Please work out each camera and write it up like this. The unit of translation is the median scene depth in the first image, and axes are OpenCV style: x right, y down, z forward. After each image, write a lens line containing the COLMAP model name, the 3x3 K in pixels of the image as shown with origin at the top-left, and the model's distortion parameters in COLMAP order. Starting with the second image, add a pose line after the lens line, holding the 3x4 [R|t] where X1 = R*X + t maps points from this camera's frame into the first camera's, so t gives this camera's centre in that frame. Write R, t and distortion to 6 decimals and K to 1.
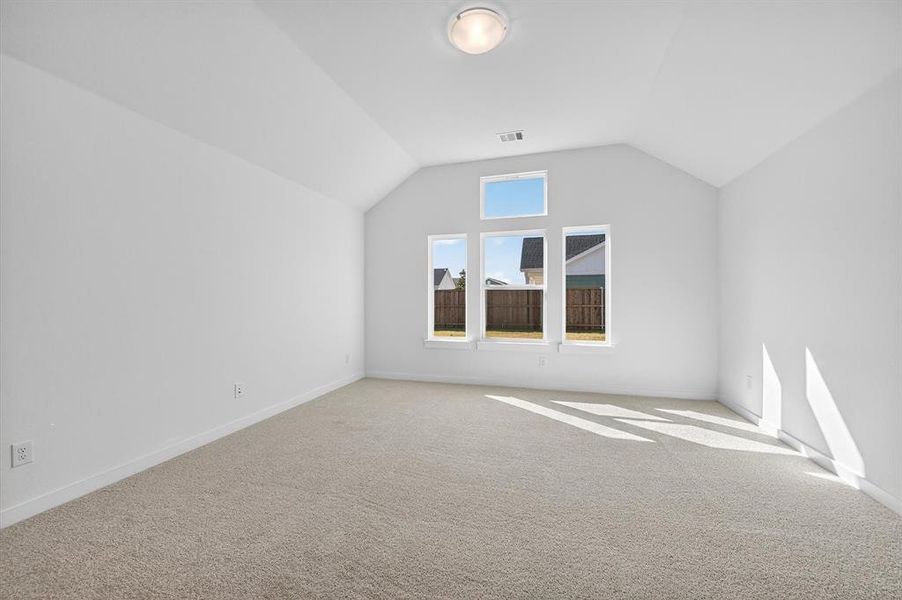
lens RADIAL K [[375.4, 0, 446.2], [0, 375.4, 300.9], [0, 0, 1]] dist [-0.001009, 0.000048]
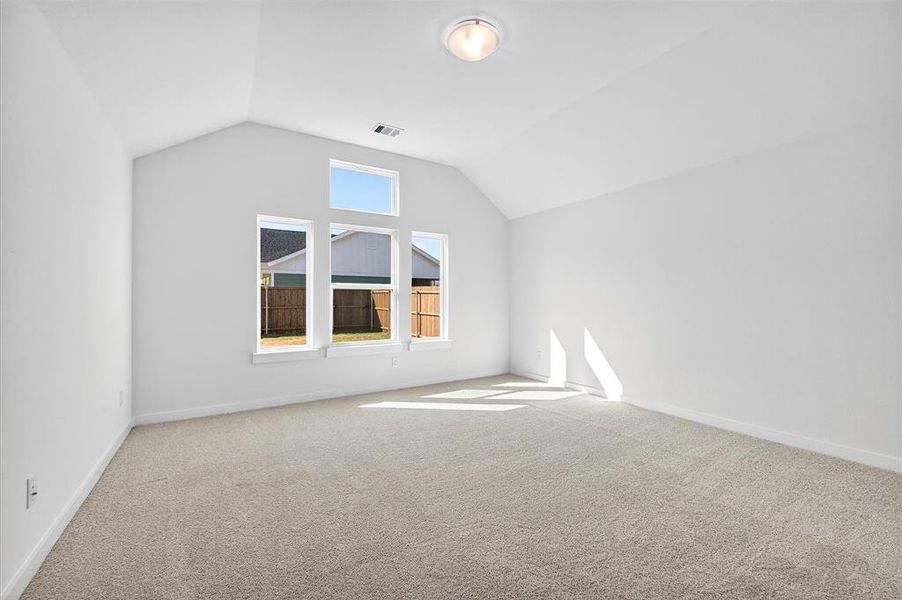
lens RADIAL K [[409.5, 0, 451.0], [0, 409.5, 300.0], [0, 0, 1]] dist [0.025621, 0.000150]
pose [[0.611610, 0.002345, 0.791156, -0.496262], [0.003090, 0.999981, -0.005352, 0.003711], [-0.791153, 0.005718, 0.611591, 0.199807]]
